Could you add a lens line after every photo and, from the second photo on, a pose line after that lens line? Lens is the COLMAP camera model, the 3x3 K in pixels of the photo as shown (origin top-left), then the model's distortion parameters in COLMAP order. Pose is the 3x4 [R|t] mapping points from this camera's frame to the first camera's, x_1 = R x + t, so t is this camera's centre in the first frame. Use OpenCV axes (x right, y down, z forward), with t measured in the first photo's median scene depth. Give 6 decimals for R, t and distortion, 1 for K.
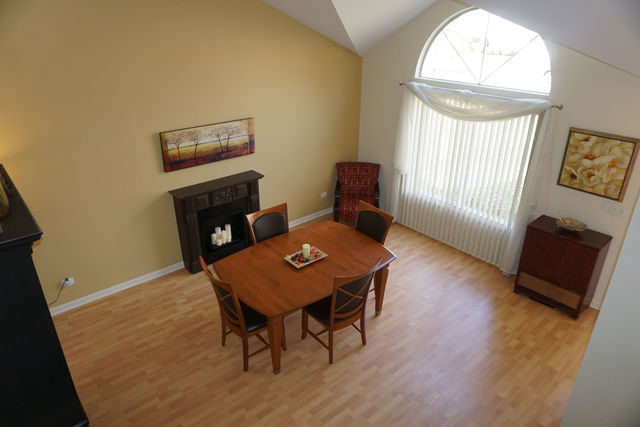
lens RADIAL K [[430.3, 0, 319.4], [0, 430.3, 216.3], [0, 0, 1]] dist [-0.021569, 0.013025]
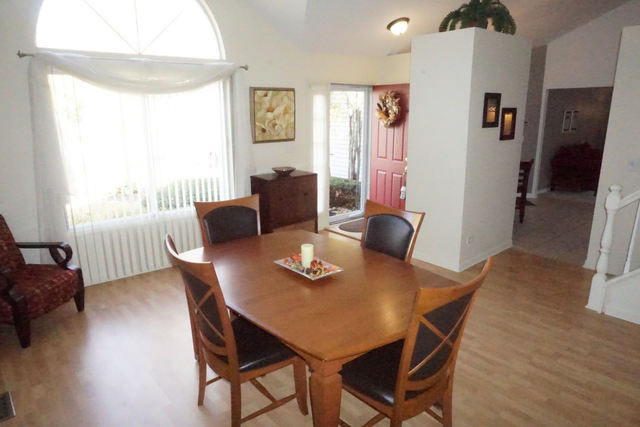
lens RADIAL K [[430.3, 0, 320.6], [0, 430.3, 212.0], [0, 0, 1]] dist [-0.021569, 0.013025]
pose [[0.001710, -0.244249, 0.969711, -0.566297], [0.432098, 0.874693, 0.219553, -0.092467], [-0.901825, 0.418635, 0.107035, 0.862473]]
